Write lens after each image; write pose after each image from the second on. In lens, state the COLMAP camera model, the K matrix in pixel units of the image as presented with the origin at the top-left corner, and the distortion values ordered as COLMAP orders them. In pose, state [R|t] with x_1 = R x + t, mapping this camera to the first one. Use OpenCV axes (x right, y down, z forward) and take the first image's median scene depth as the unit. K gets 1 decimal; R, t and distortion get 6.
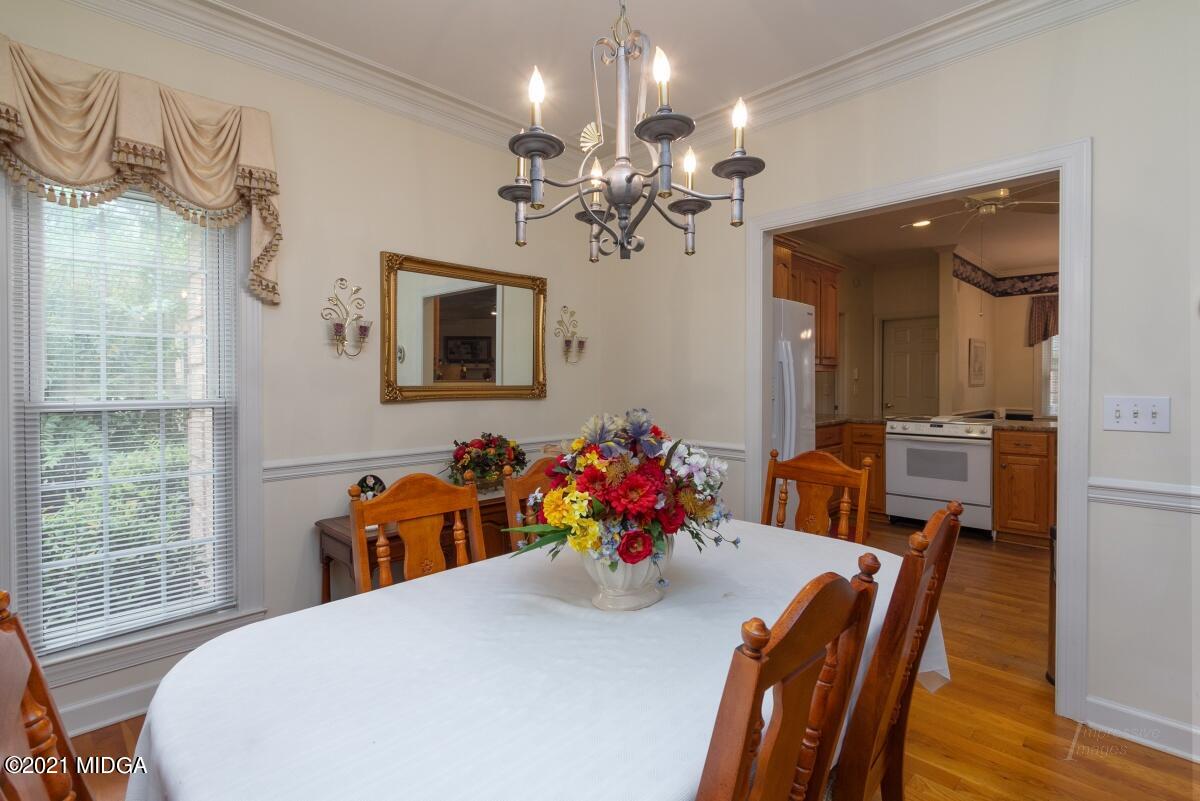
lens RADIAL K [[576.7, 0, 604.9], [0, 576.7, 394.0], [0, 0, 1]] dist [0.002013, -0.000088]
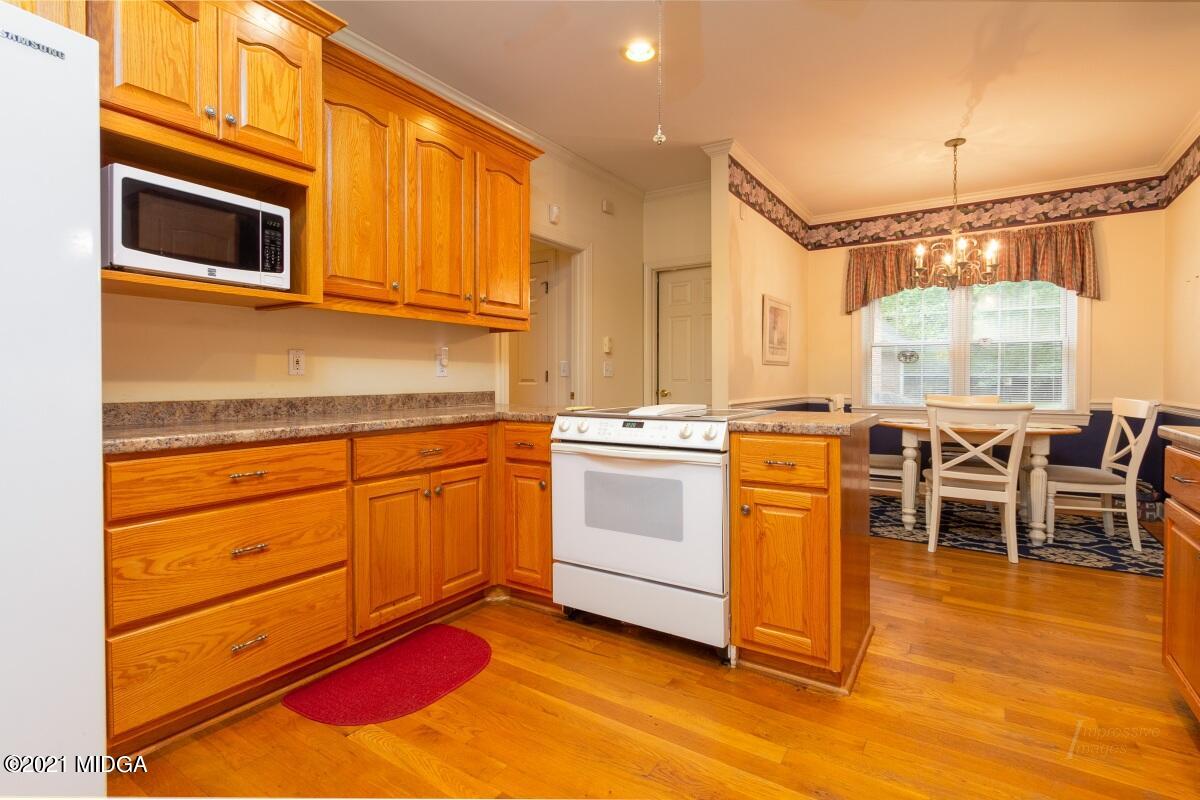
lens RADIAL K [[576.7, 0, 595.1], [0, 576.7, 391.5], [0, 0, 1]] dist [0.002013, -0.000088]
pose [[0.982935, -0.006323, 0.183846, 0.431687], [0.005897, 0.999979, 0.002859, 0.024413], [-0.183860, -0.001726, 0.982951, 0.503294]]
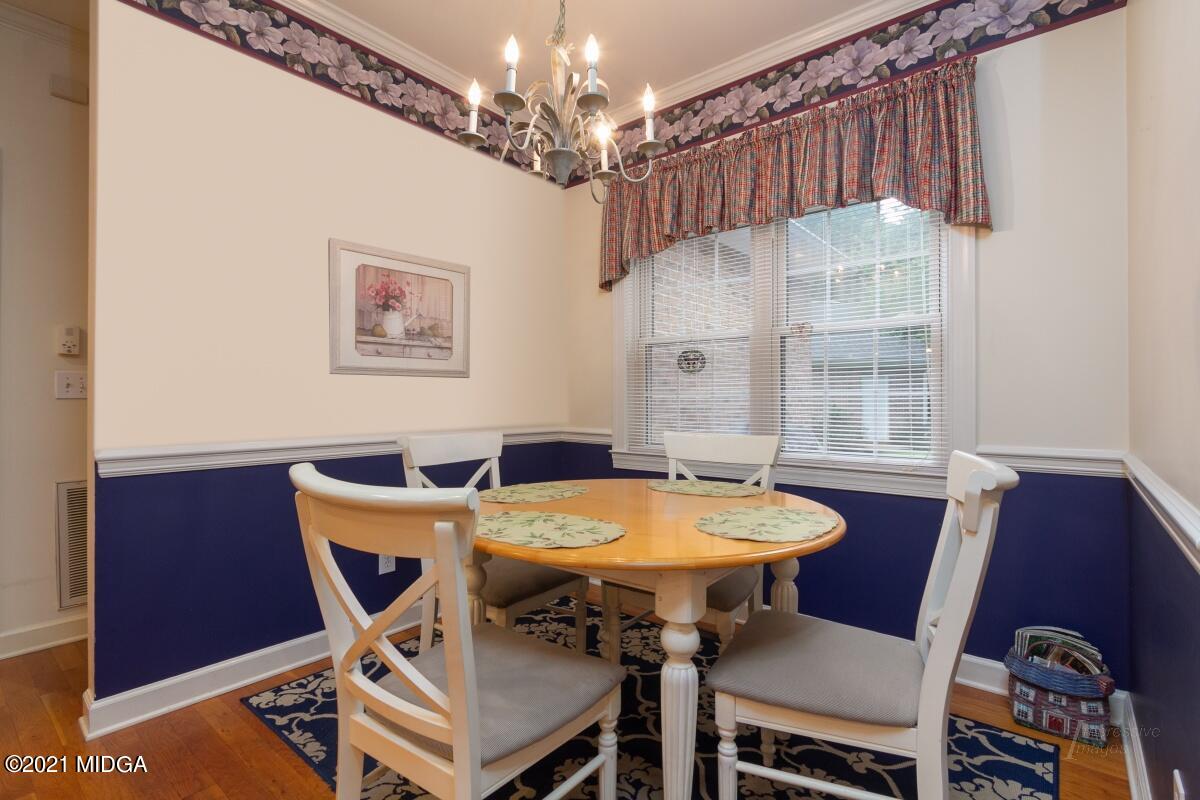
lens RADIAL K [[576.7, 0, 606.2], [0, 576.7, 403.7], [0, 0, 1]] dist [0.002013, -0.000088]
pose [[0.994327, -0.002172, 0.106347, 1.084270], [0.003494, 0.999919, -0.012239, 0.017292], [-0.106312, 0.012541, 0.994254, 0.882421]]
